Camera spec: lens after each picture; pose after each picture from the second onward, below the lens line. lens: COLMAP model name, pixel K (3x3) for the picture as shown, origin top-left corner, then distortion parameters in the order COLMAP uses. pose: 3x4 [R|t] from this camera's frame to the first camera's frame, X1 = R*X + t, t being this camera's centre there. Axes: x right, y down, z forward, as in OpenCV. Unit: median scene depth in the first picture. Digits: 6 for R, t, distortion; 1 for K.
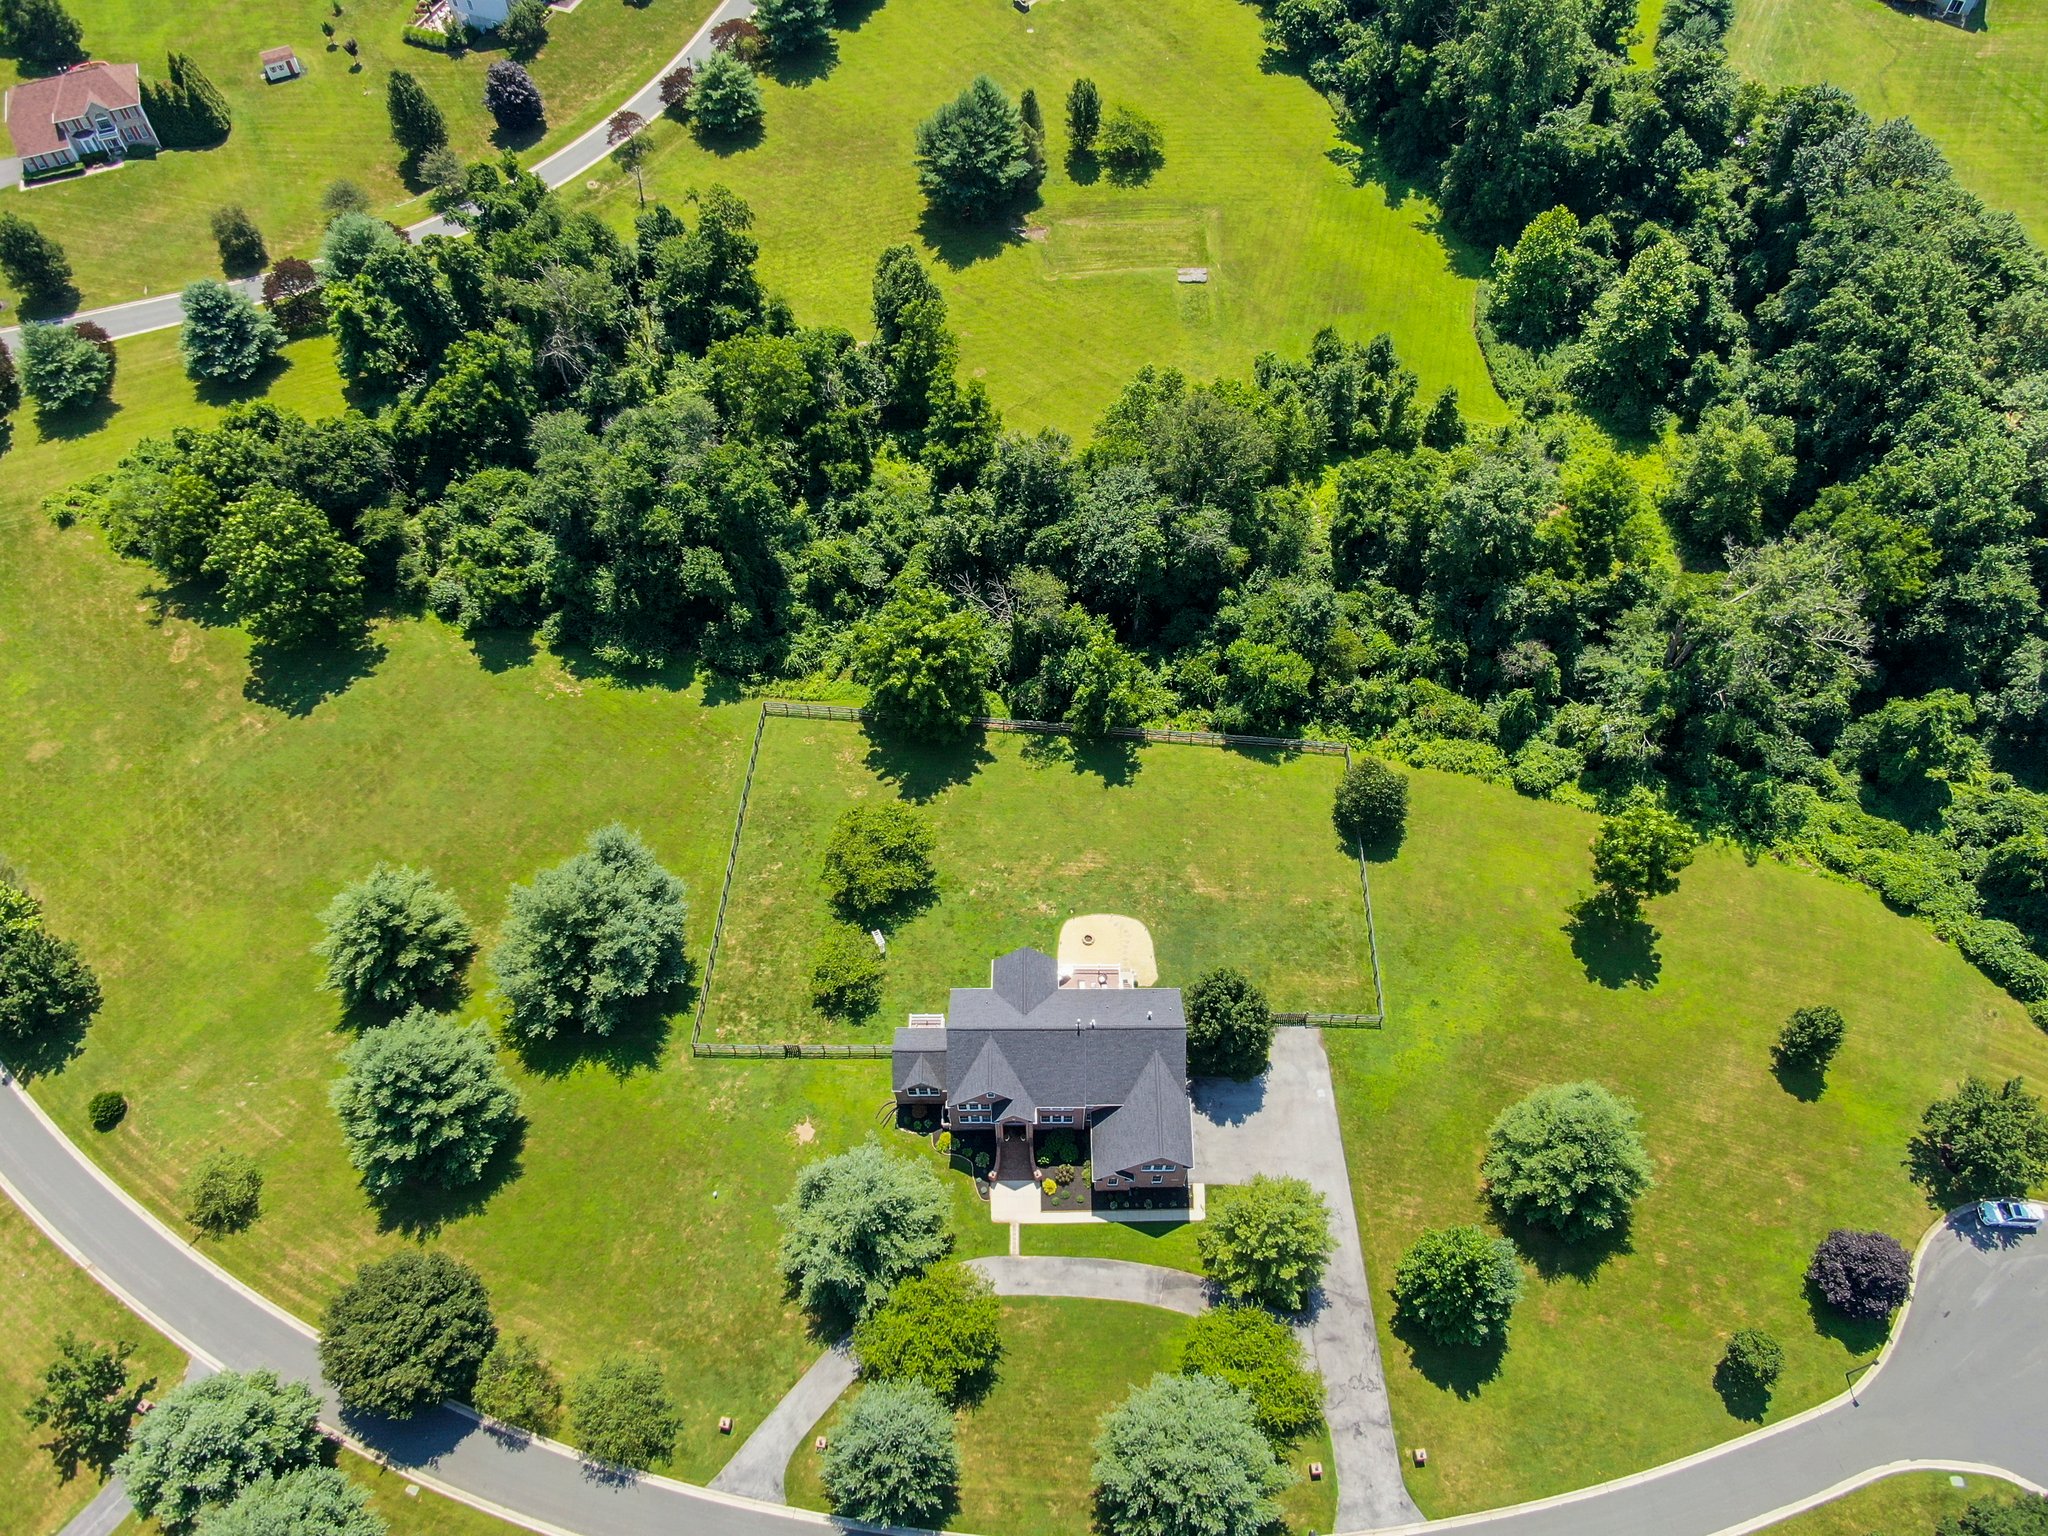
lens RADIAL K [[1477.6, 0, 1024.0], [0, 1477.6, 768.0], [0, 0, 1]] dist [-0.014756, 0.006278]
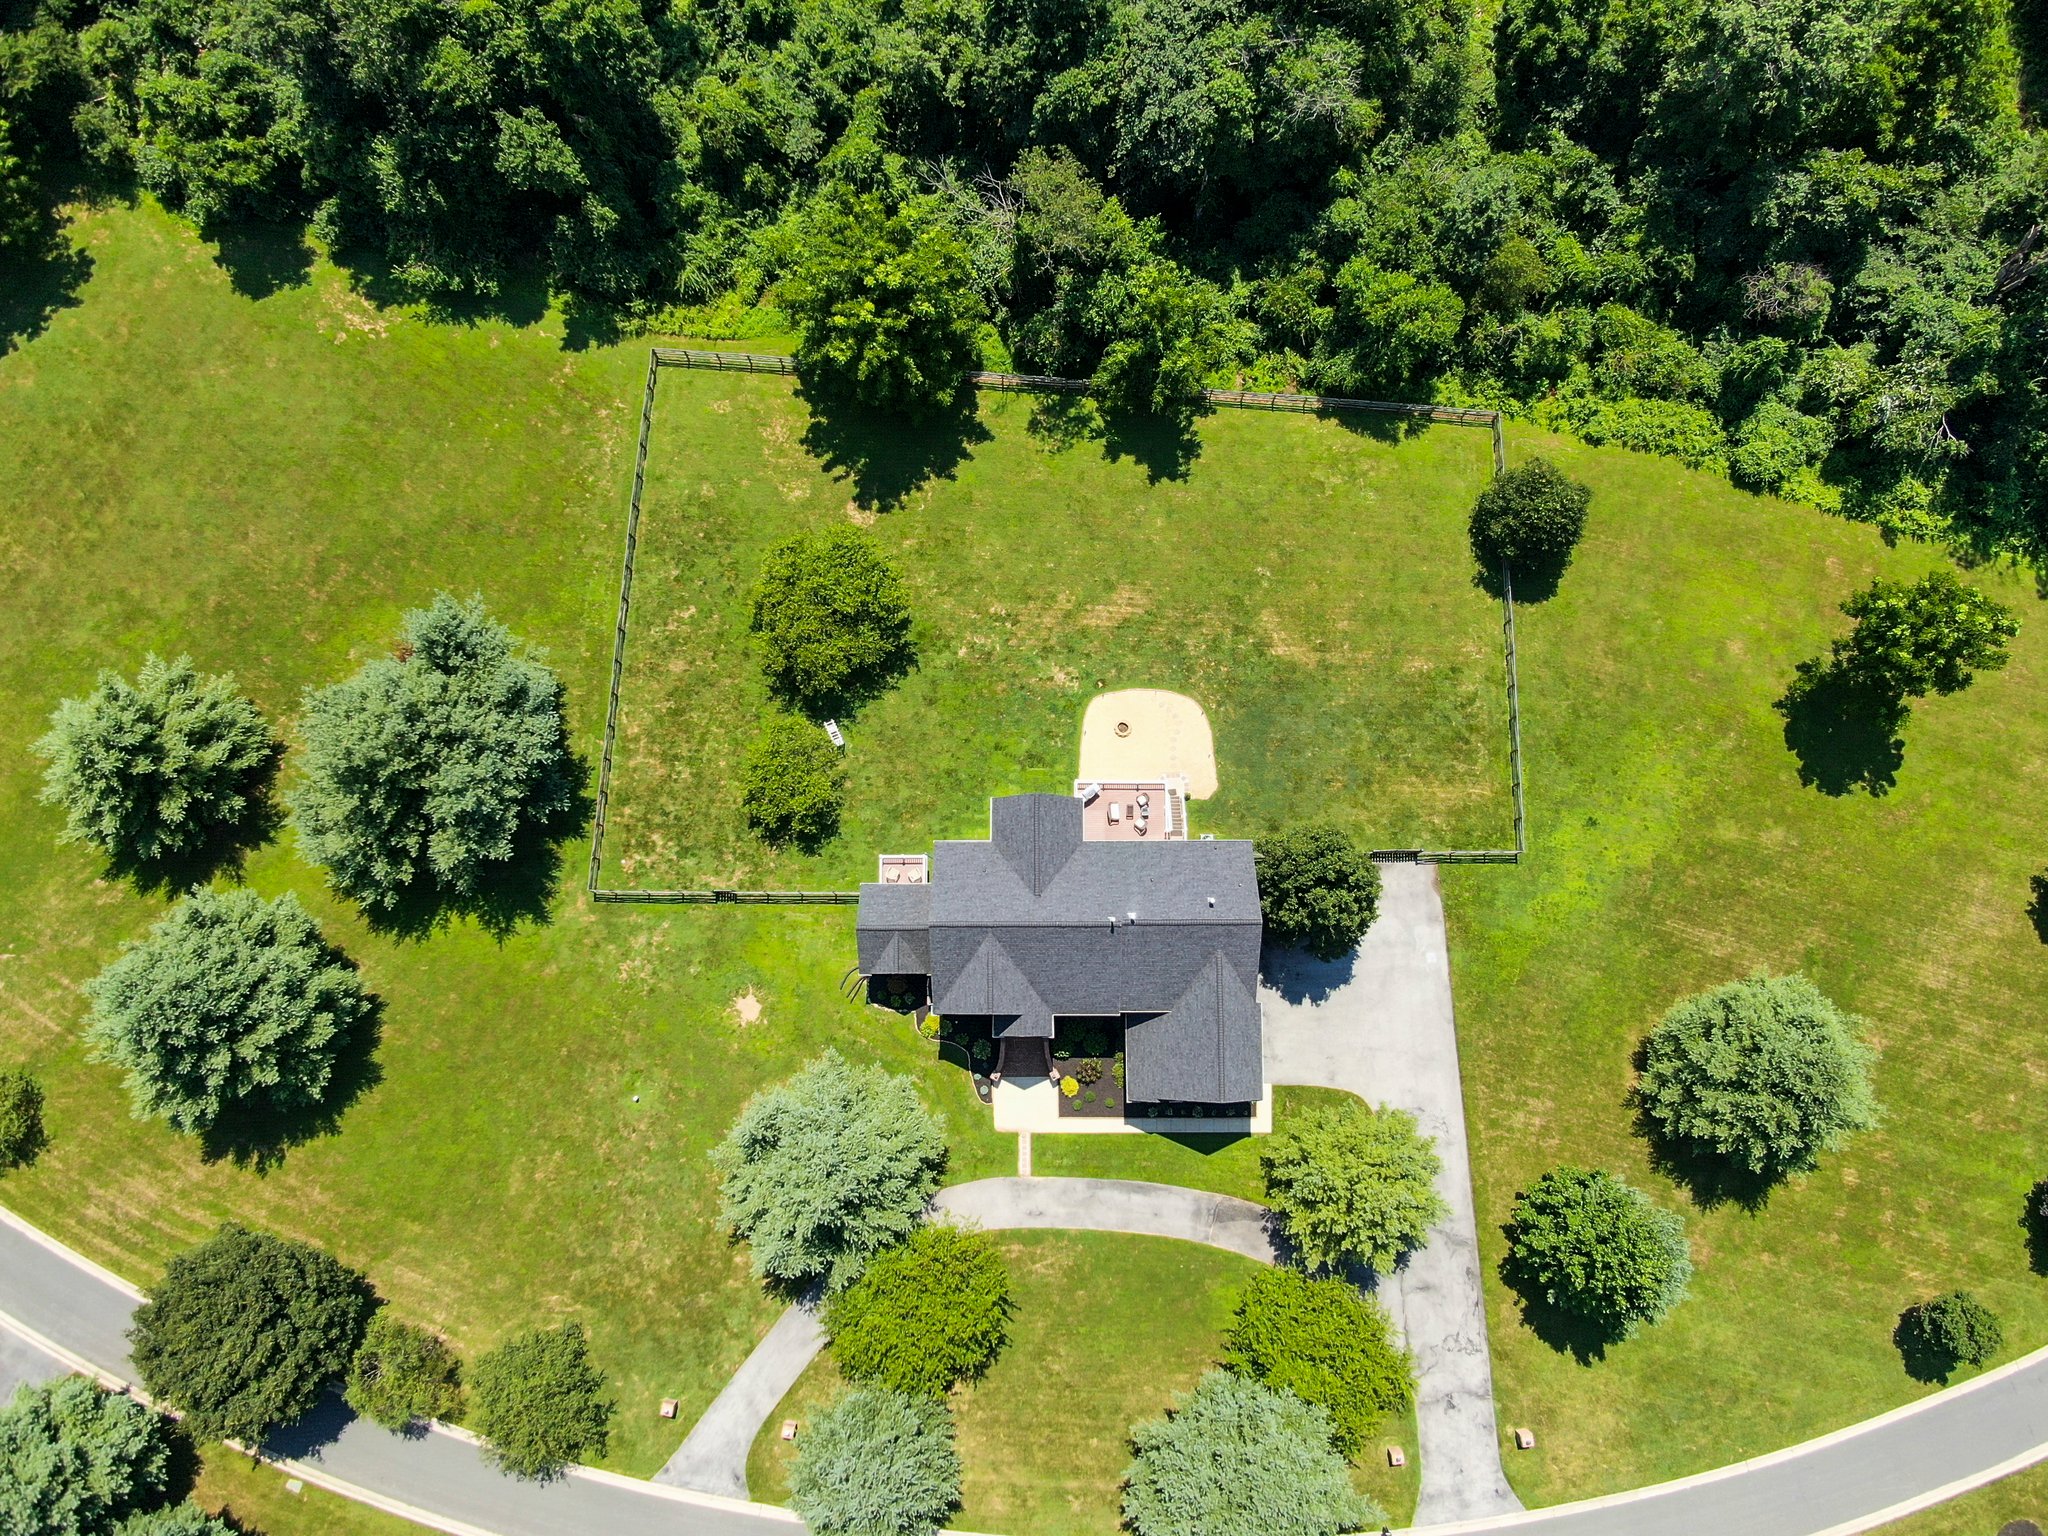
lens RADIAL K [[1477.6, 0, 1024.0], [0, 1477.6, 768.0], [0, 0, 1]] dist [-0.014756, 0.006278]
pose [[0.999987, -0.004872, -0.001765, -0.003833], [0.005165, 0.909603, 0.415446, -0.165159], [-0.000418, -0.415449, 0.909616, 0.326034]]
